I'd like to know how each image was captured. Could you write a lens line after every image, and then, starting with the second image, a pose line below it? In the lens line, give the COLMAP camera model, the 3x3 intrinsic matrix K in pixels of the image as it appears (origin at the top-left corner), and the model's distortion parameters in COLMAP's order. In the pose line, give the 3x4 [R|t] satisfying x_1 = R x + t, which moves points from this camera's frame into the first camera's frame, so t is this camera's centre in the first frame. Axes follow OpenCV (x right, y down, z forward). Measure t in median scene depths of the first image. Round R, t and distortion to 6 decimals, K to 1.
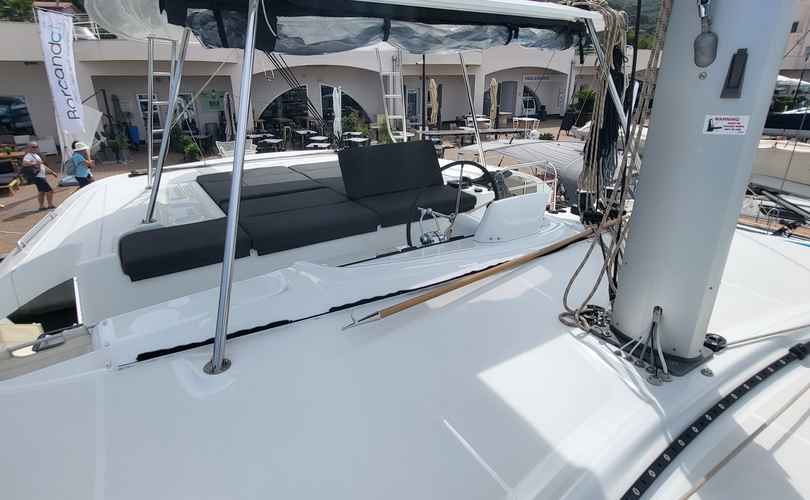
lens RADIAL K [[440.1, 0, 391.9], [0, 440.1, 250.1], [0, 0, 1]] dist [-0.000978, -0.001142]
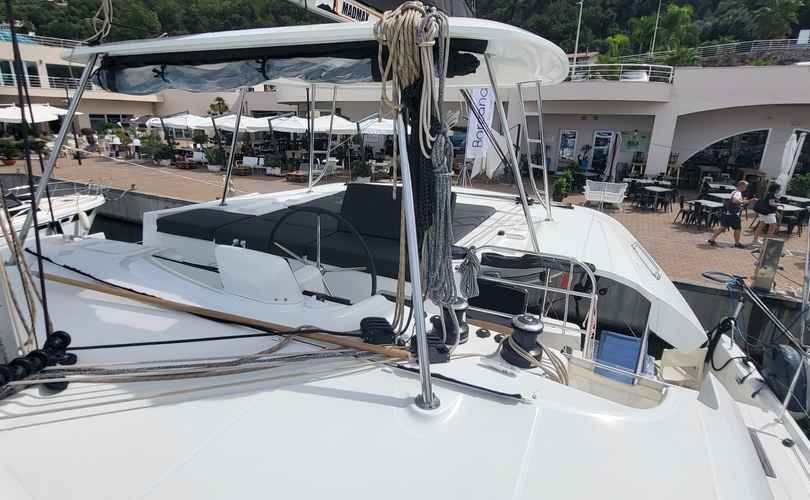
lens RADIAL K [[440.1, 0, 391.9], [0, 440.1, 250.1], [0, 0, 1]] dist [-0.000978, -0.001142]
pose [[0.501787, 0.269681, -0.821877, 1.361082], [-0.333685, 0.936962, 0.103716, -0.364327], [0.798038, 0.222204, 0.560144, 0.891208]]
